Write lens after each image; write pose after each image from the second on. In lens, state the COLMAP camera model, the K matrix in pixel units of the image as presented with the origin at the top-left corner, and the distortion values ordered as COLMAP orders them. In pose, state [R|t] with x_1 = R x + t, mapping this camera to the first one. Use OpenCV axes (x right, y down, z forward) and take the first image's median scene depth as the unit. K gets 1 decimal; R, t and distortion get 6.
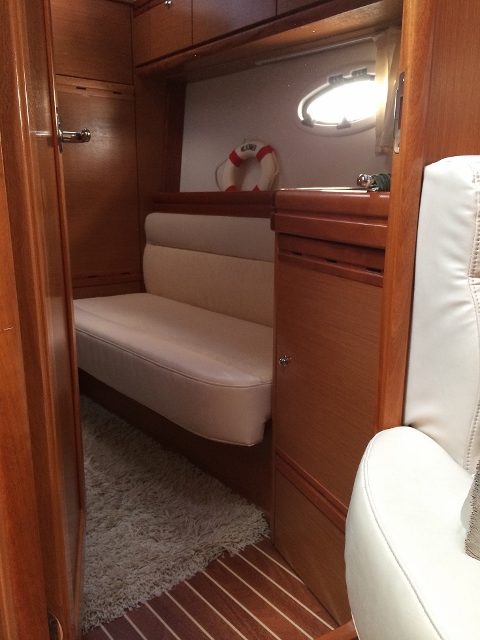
lens RADIAL K [[557.6, 0, 240.0], [0, 557.6, 320.0], [0, 0, 1]] dist [0.054811, -0.003914]
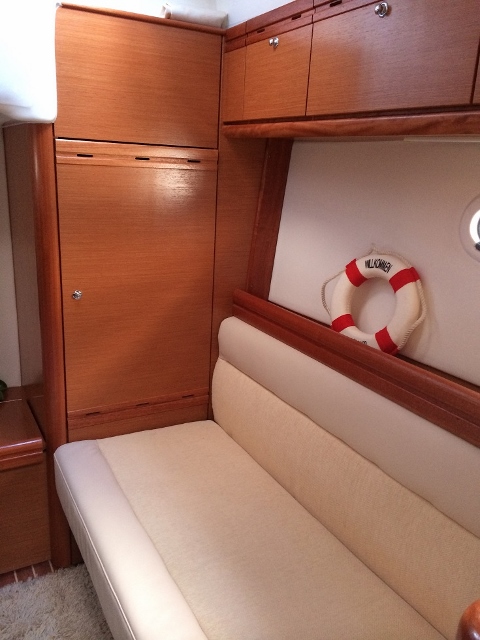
lens RADIAL K [[553.8, 0, 240.0], [0, 553.8, 320.0], [0, 0, 1]] dist [0.109454, -0.000199]
pose [[0.982128, 0.091910, -0.164248, -0.028503], [-0.084917, 0.995177, 0.049114, -0.252999], [0.167970, -0.034289, 0.985196, 0.324053]]
